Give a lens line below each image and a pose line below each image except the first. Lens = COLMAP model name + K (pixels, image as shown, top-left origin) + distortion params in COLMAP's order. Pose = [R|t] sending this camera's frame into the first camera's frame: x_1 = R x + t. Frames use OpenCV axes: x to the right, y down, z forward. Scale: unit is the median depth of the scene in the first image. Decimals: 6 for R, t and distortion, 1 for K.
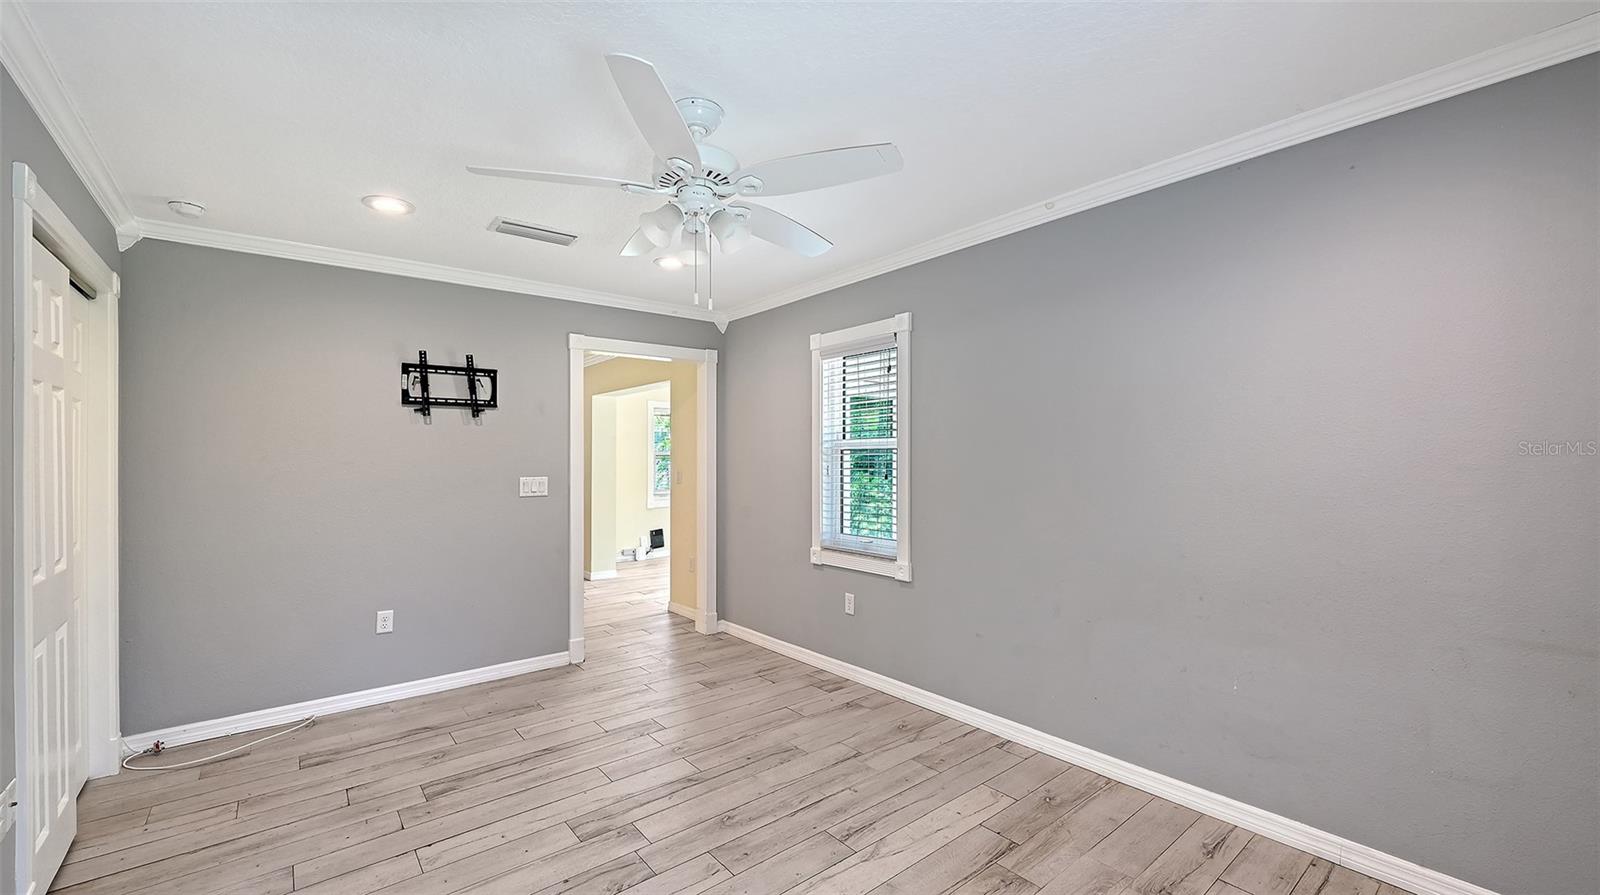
lens RADIAL K [[638.4, 0, 821.7], [0, 638.4, 458.3], [0, 0, 1]] dist [0.000036, 0.000039]
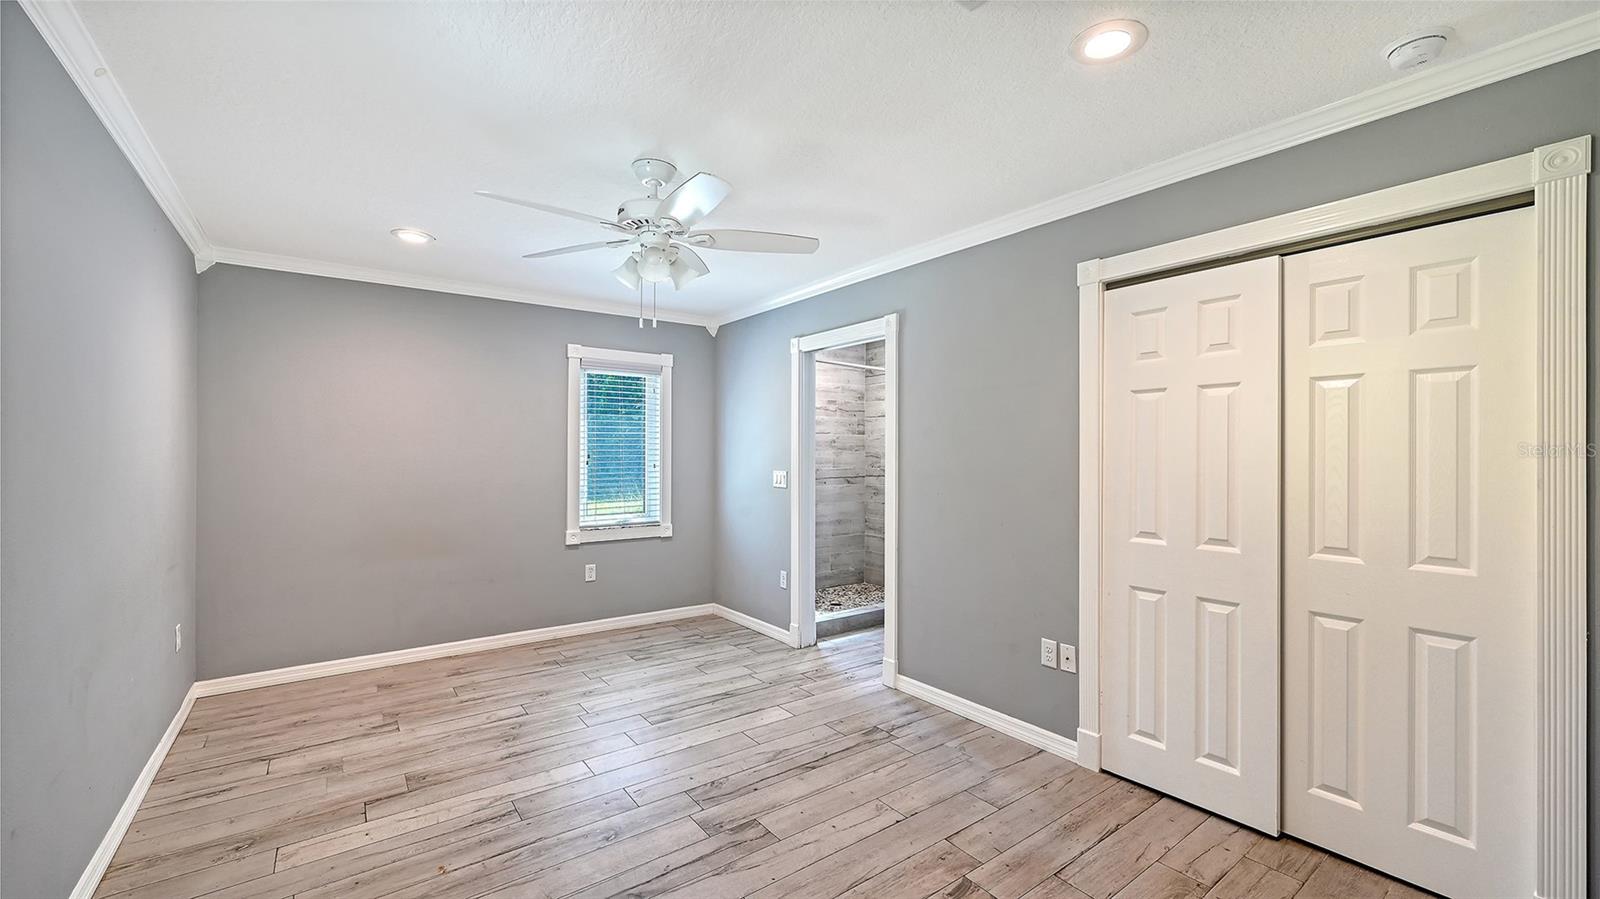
lens RADIAL K [[638.5, 0, 804.7], [0, 638.5, 450.4], [0, 0, 1]] dist [-0.002556, -0.000327]
pose [[-0.997440, 0.008519, 0.071001, -0.385208], [0.008547, 0.999963, 0.000081, -0.001700], [-0.070998, 0.000688, -0.997476, 1.461139]]
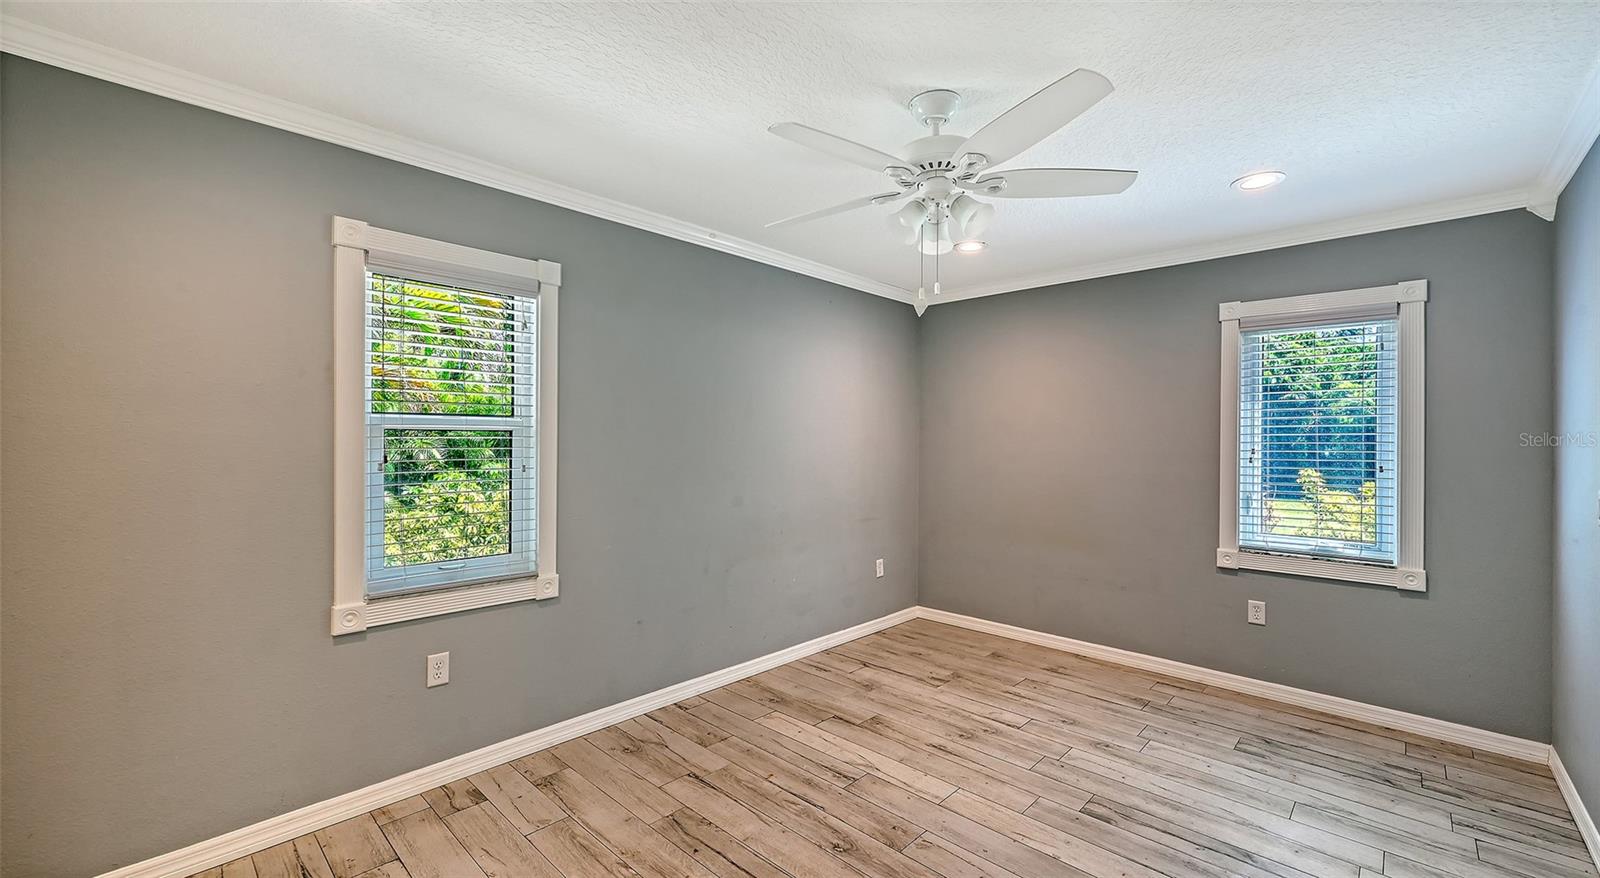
lens RADIAL K [[639.3, 0, 790.3], [0, 639.3, 438.6], [0, 0, 1]] dist [0.000340, -0.000115]
pose [[-0.095129, 0.011093, 0.995403, -0.793453], [-0.002995, 0.999930, -0.011430, 0.000968], [-0.995460, -0.004068, -0.095089, 0.881688]]
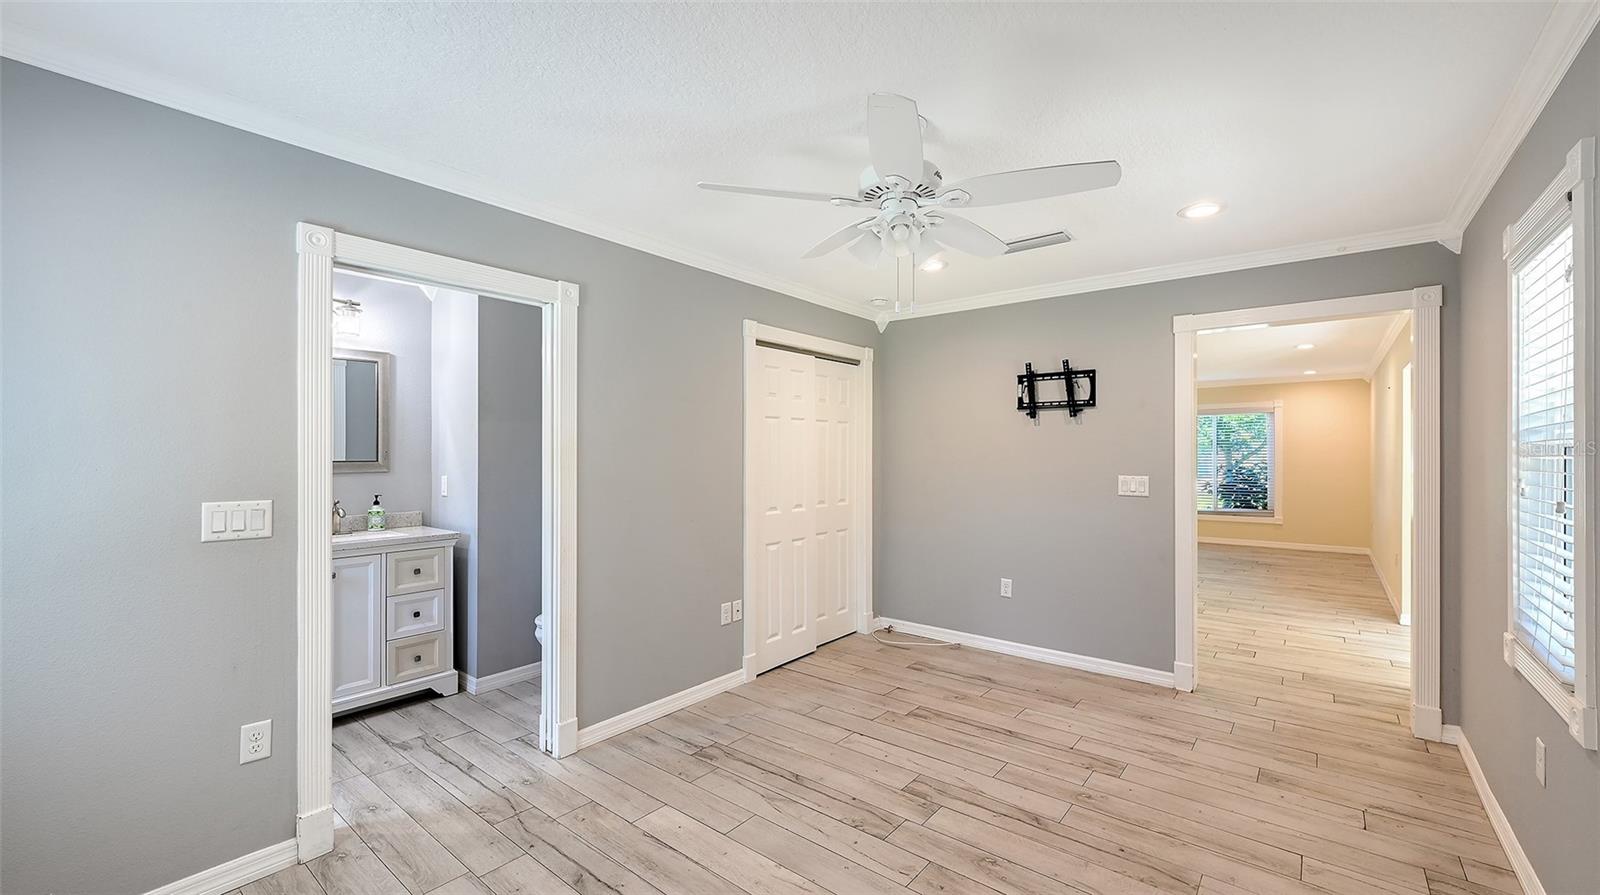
lens RADIAL K [[651.4, 0, 800.0], [0, 651.4, 447.5], [0, 0, 1]] dist [-0.002773, -0.000338]
pose [[0.183625, 0.001286, -0.982996, 0.536668], [-0.005946, 0.999982, 0.000197, -0.013388], [0.982978, 0.005808, 0.183629, 0.430280]]
